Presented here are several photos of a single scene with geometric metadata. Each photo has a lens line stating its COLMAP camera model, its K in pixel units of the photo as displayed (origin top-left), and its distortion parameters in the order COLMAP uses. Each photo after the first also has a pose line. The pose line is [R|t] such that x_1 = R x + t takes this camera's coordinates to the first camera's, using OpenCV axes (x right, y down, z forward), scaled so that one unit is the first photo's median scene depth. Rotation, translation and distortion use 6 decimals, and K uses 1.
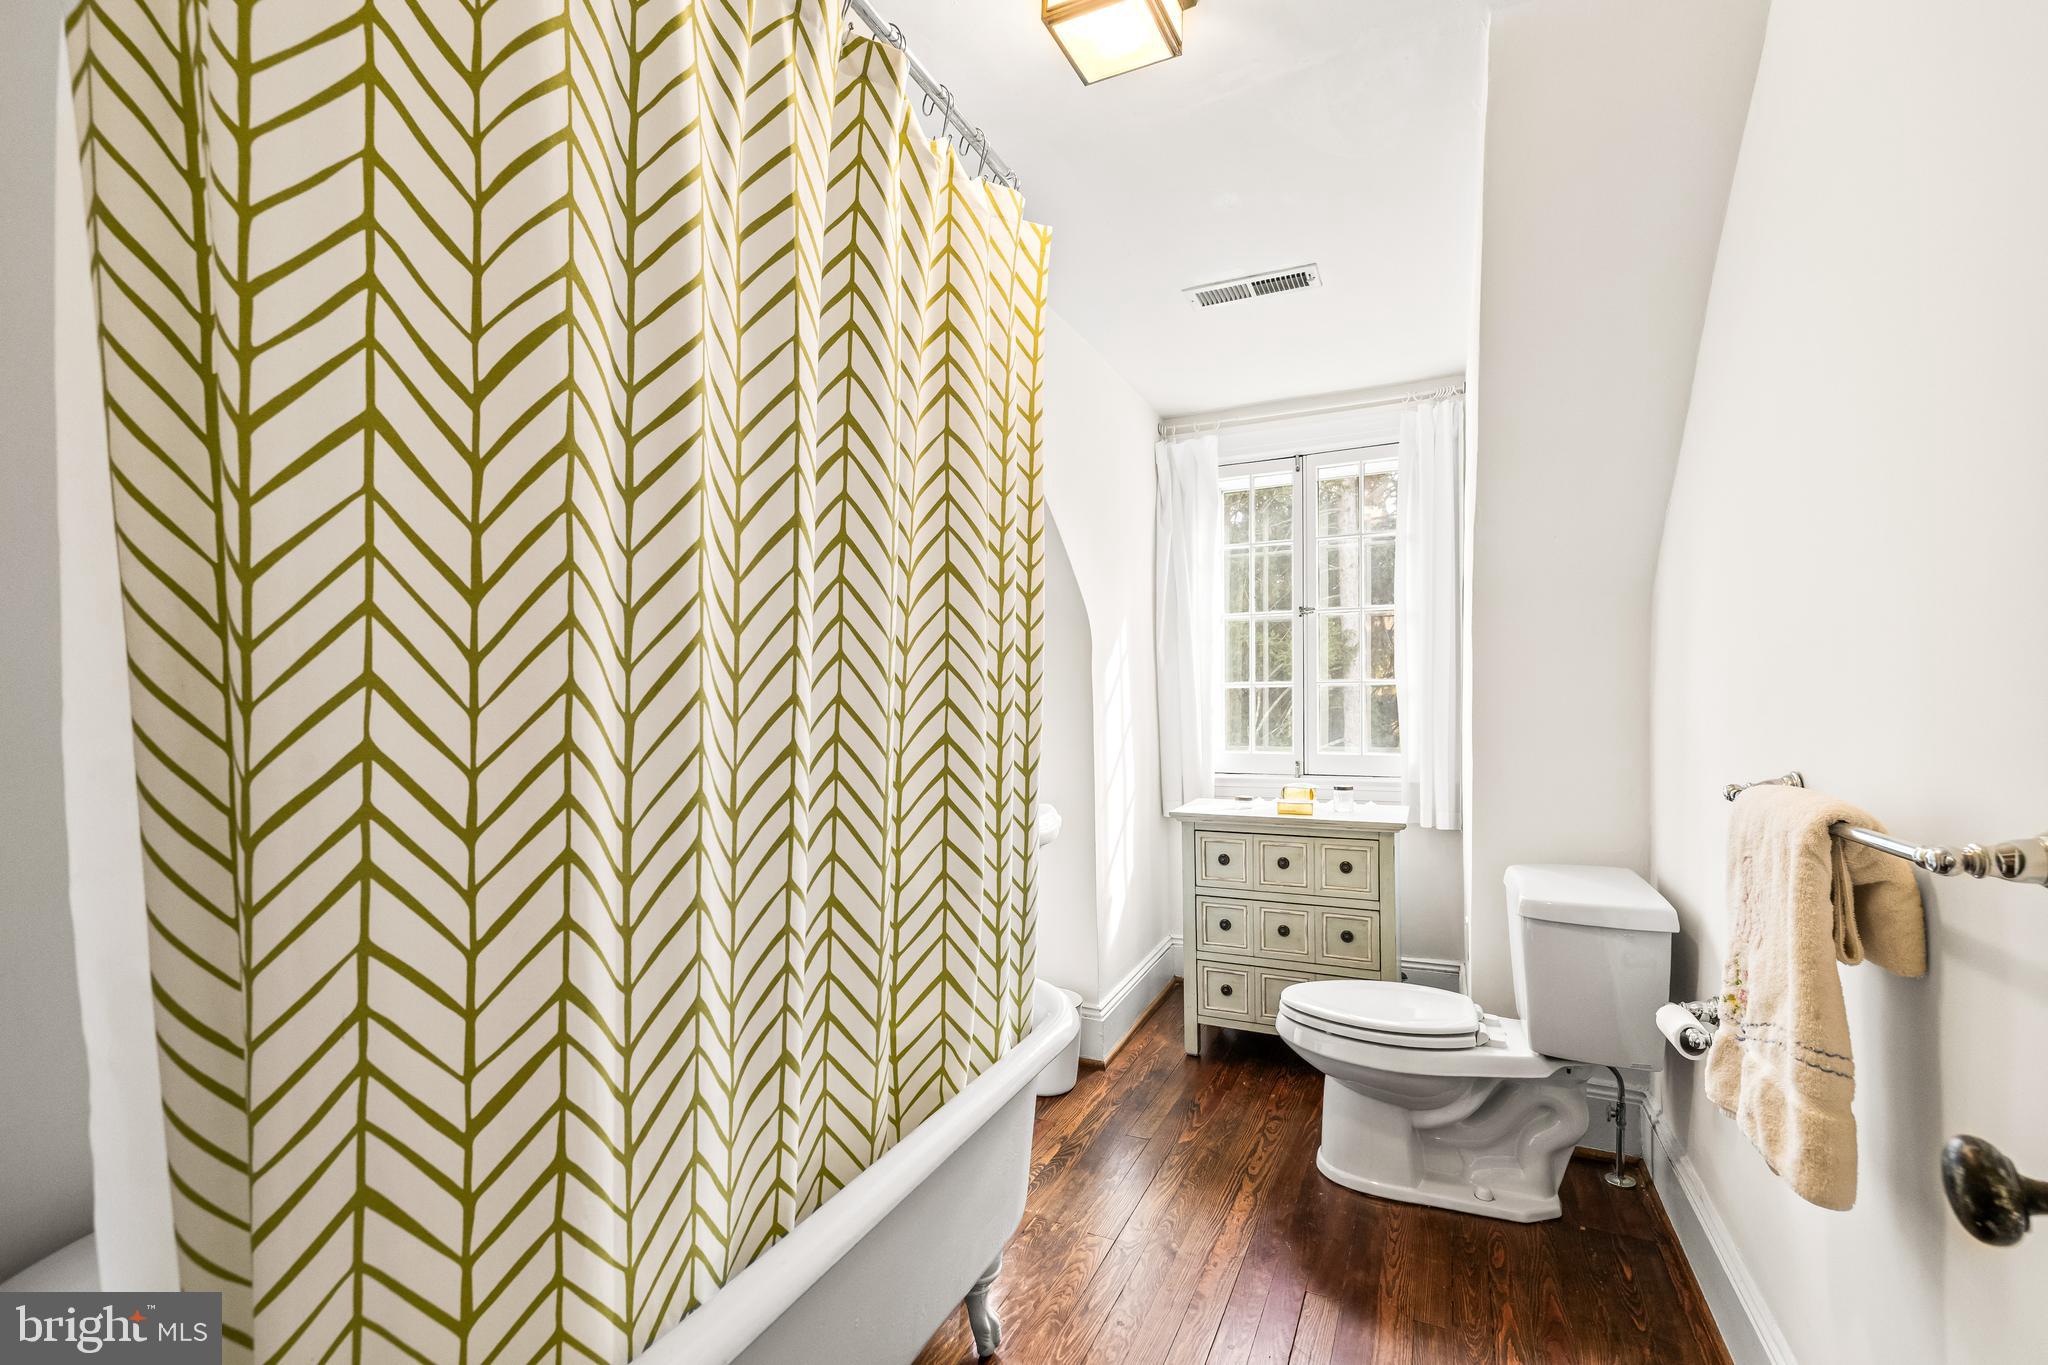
lens RADIAL K [[852.0, 0, 1052.1], [0, 852.0, 705.4], [0, 0, 1]] dist [0.002358, -0.000044]
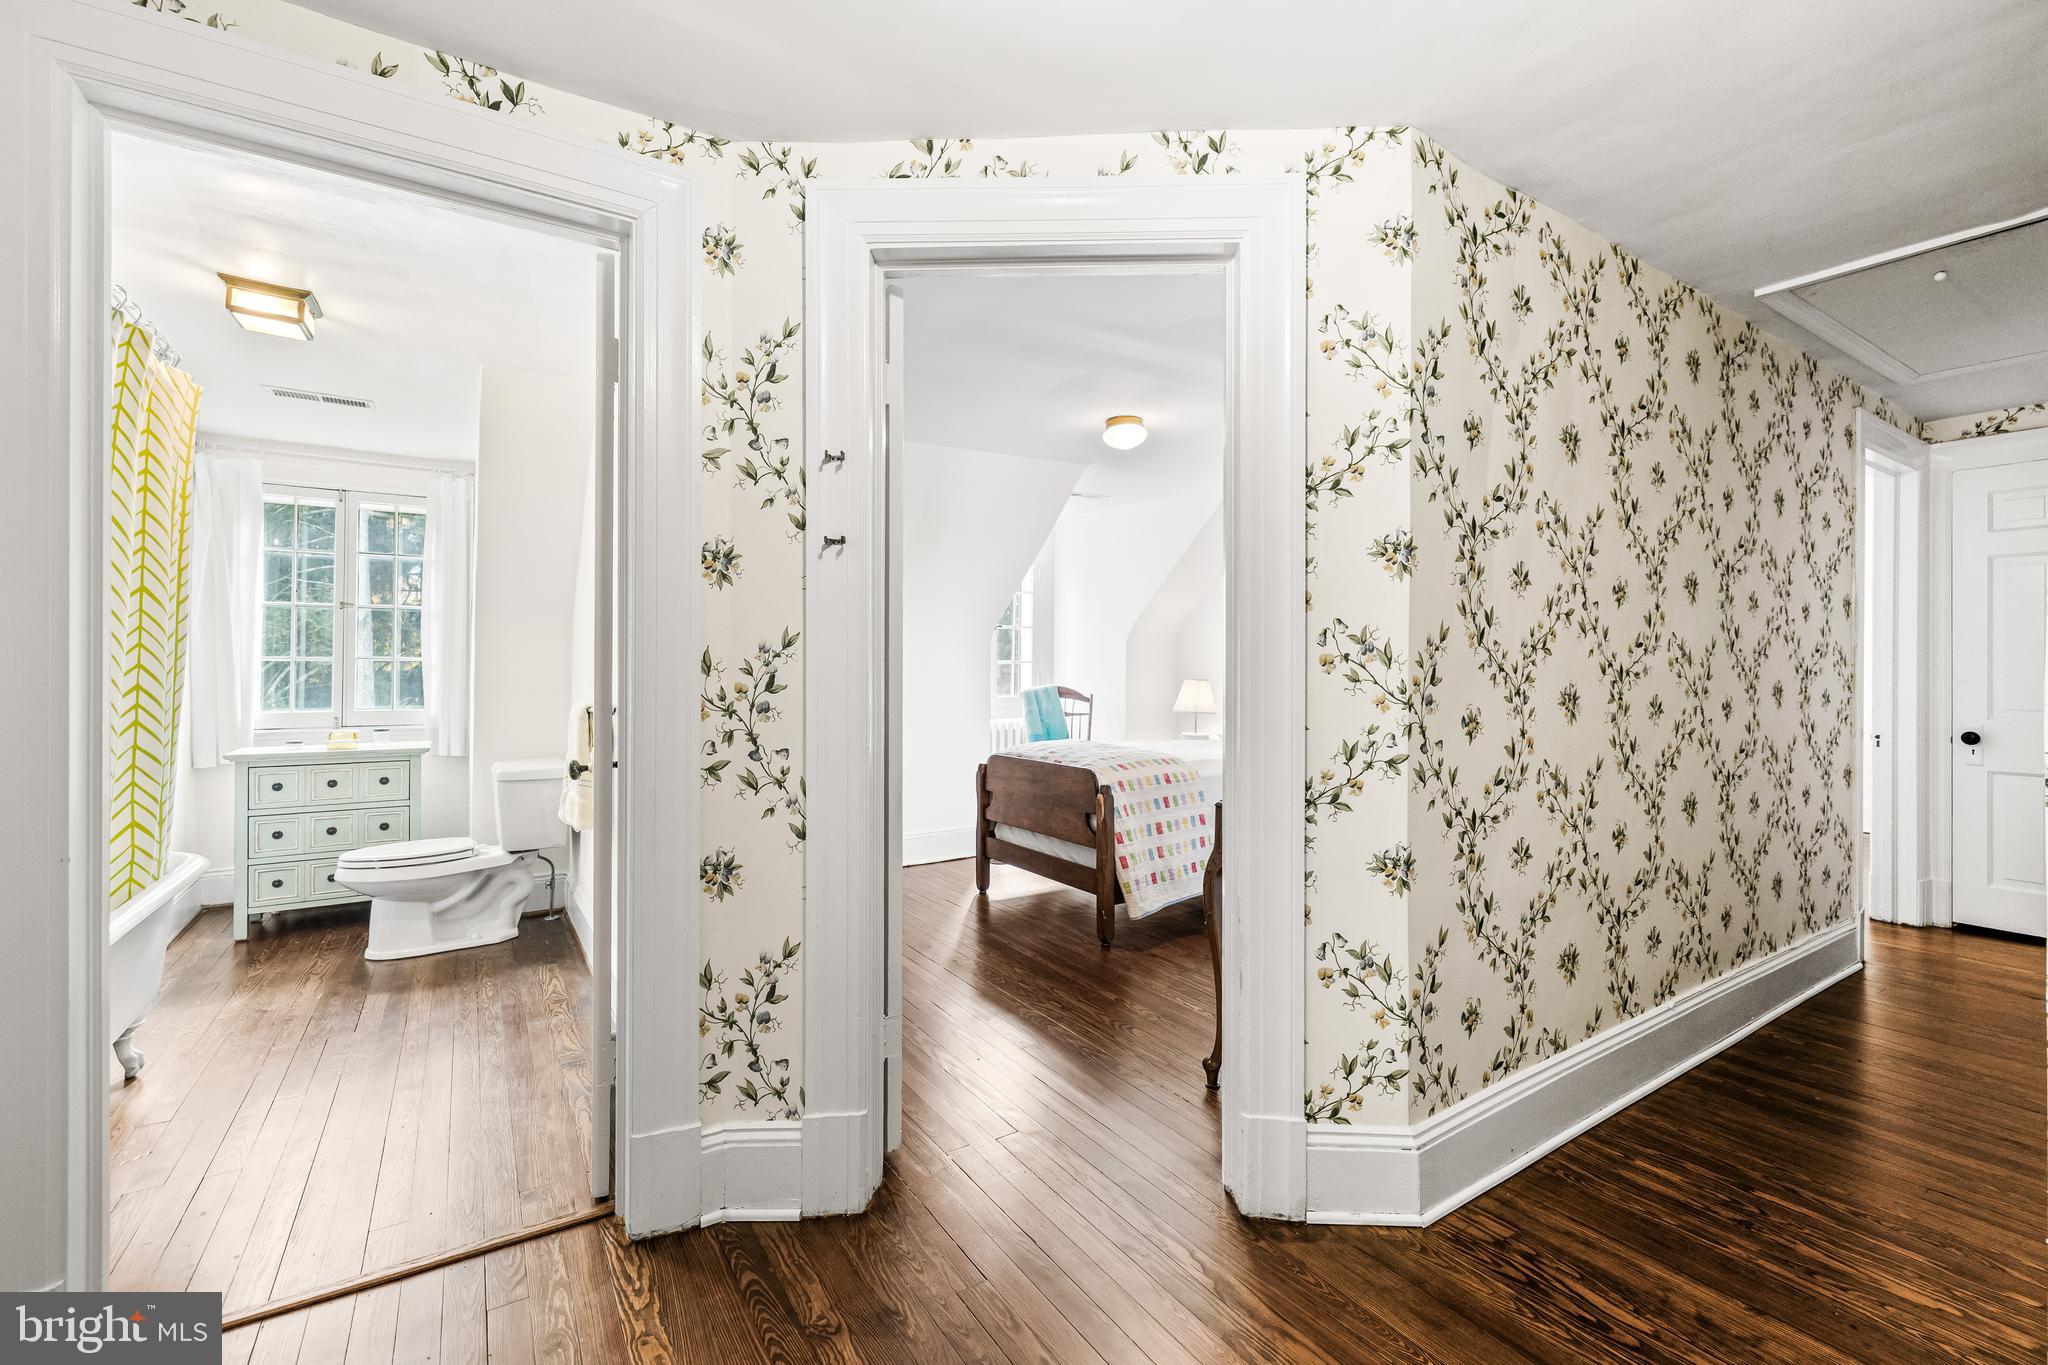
lens RADIAL K [[852.0, 0, 1032.2], [0, 852.0, 673.5], [0, 0, 1]] dist [0.002358, -0.000044]
pose [[0.523930, 0.015455, 0.851621, -0.322424], [-0.004360, 0.999871, -0.015463, 0.015951], [-0.851750, 0.004388, 0.523930, -0.723381]]
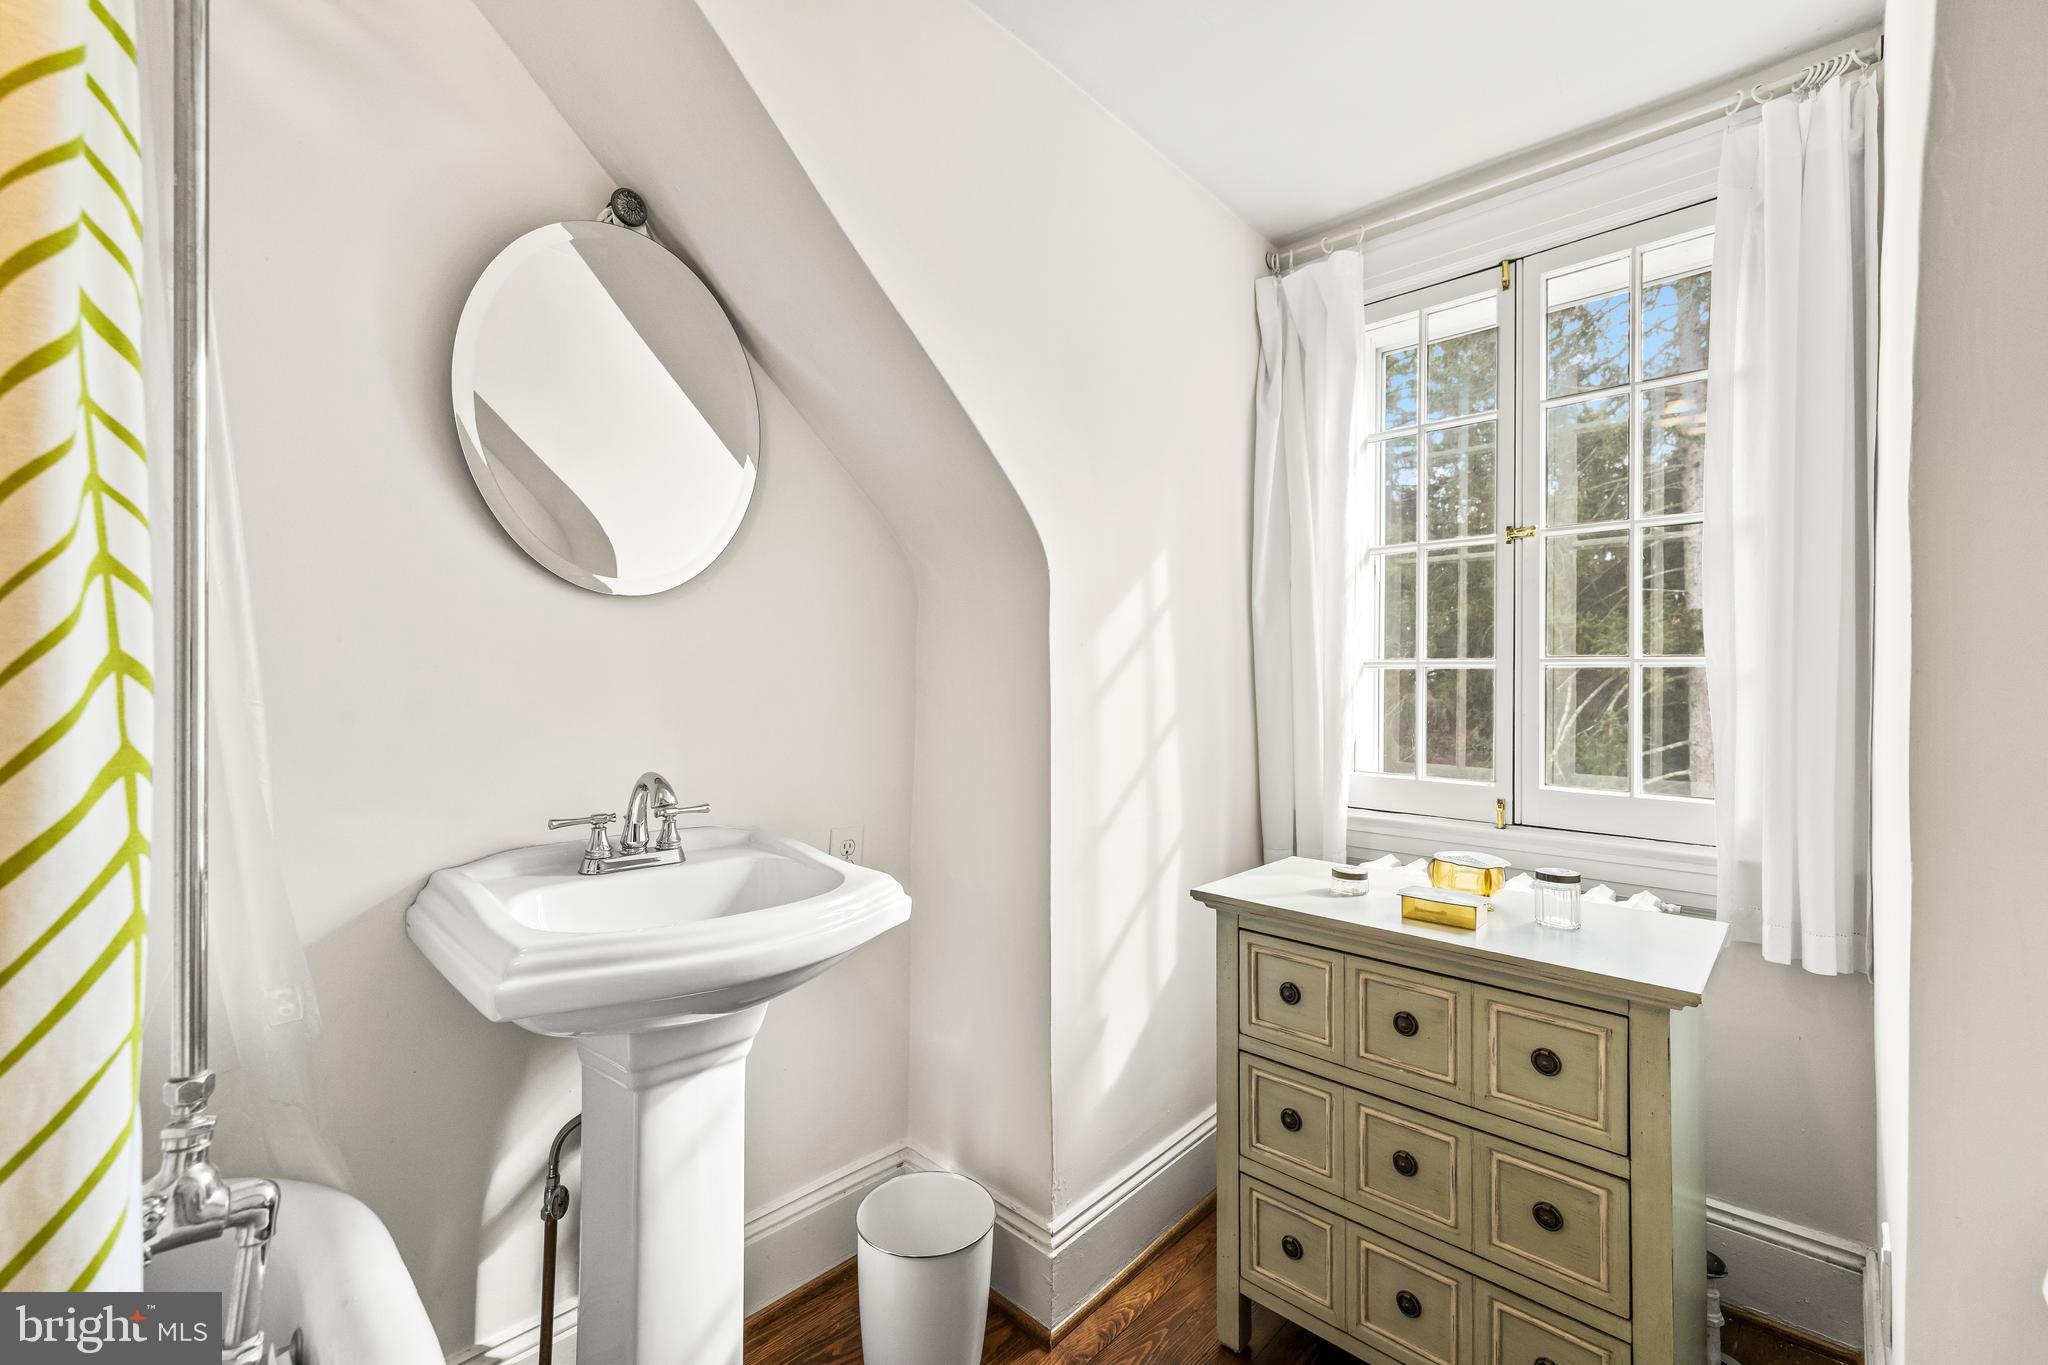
lens RADIAL K [[852.0, 0, 1022.6], [0, 852.0, 671.4], [0, 0, 1]] dist [0.002358, -0.000044]
pose [[0.945794, 0.015069, -0.324416, 0.208102], [-0.022067, 0.999596, -0.017904, -0.002606], [0.324015, 0.024093, 0.945745, 0.439638]]
